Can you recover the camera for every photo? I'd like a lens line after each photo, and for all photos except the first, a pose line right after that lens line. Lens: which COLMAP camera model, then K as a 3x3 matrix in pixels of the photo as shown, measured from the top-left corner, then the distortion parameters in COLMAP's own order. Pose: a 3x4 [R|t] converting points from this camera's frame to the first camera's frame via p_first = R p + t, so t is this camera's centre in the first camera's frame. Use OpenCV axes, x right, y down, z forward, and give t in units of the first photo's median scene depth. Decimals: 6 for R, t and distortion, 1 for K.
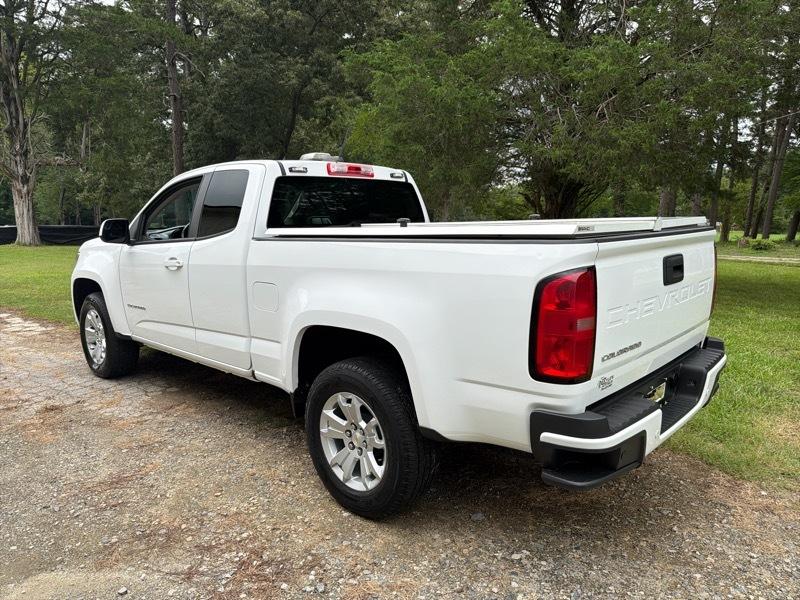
lens RADIAL K [[565.6, 0, 406.1], [0, 565.6, 304.5], [0, 0, 1]] dist [0.032480, -0.044621]
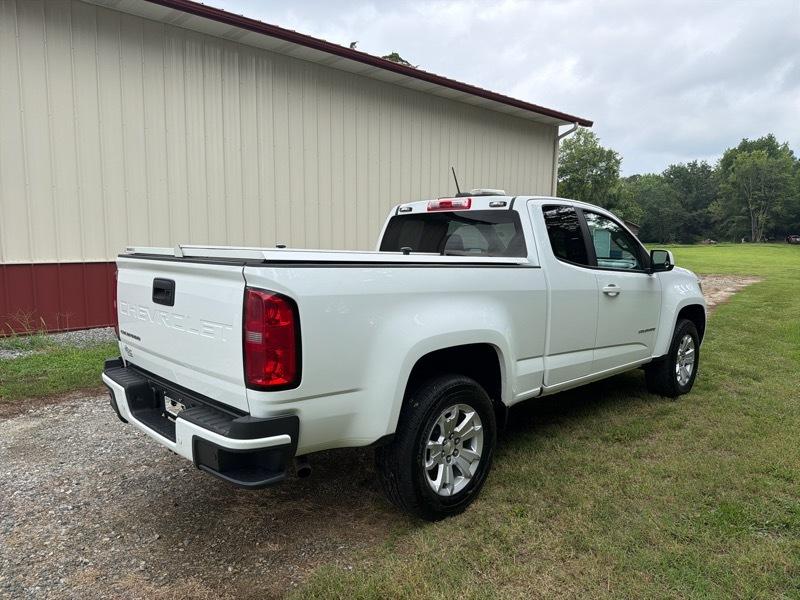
lens RADIAL K [[565.6, 0, 402.4], [0, 565.6, 307.6], [0, 0, 1]] dist [0.032480, -0.044621]
pose [[-0.055703, 0.118976, -0.991333, 1.145070], [-0.174350, 0.976461, 0.126988, -0.188196], [0.983107, 0.179913, -0.033649, 1.114197]]
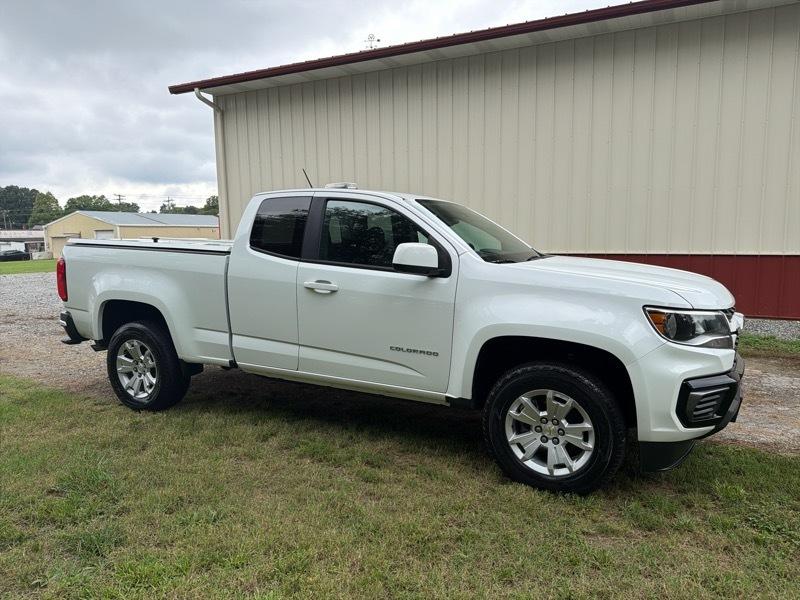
lens RADIAL K [[565.6, 0, 401.5], [0, 565.6, 305.1], [0, 0, 1]] dist [0.032480, -0.044621]
pose [[-0.965955, 0.040167, -0.255573, 0.022105], [-0.035839, 0.957574, 0.285952, -0.435716], [0.256216, 0.285376, -0.923534, 2.586492]]
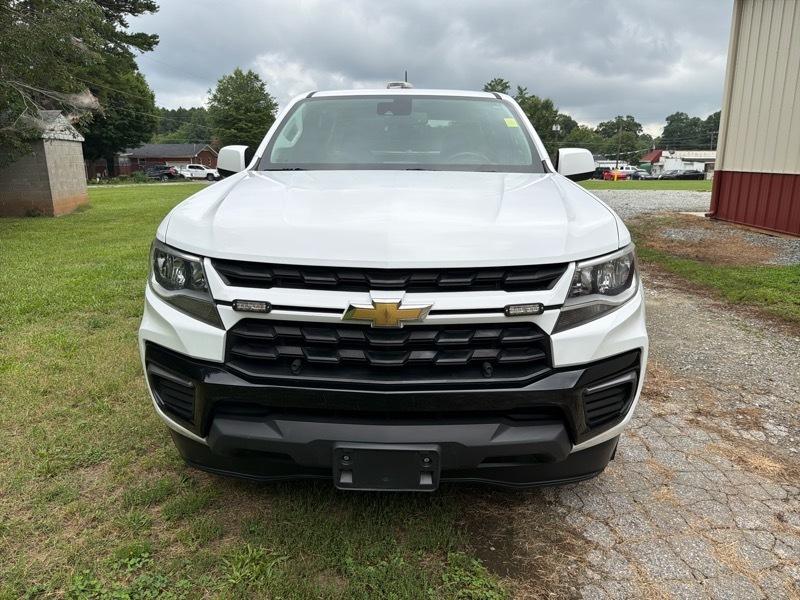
lens RADIAL K [[565.6, 0, 399.6], [0, 565.6, 292.5], [0, 0, 1]] dist [0.032480, -0.044621]
pose [[-0.657461, -0.177869, 0.732194, -1.180830], [0.123833, 0.933019, 0.337848, -0.318525], [-0.743243, 0.312792, -0.591397, 2.091106]]
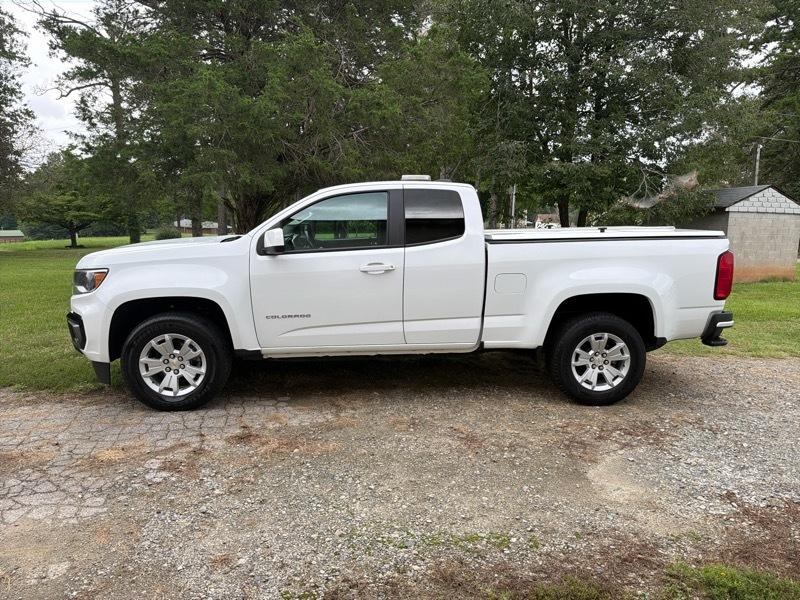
lens RADIAL K [[567.9, 0, 403.8], [0, 567.9, 294.8], [0, 0, 1]] dist [0.002647, -0.017313]
pose [[0.669706, -0.091785, 0.736932, -1.366139], [0.106686, 0.993930, 0.026840, -0.048825], [-0.734923, 0.060646, 0.675433, 0.233154]]
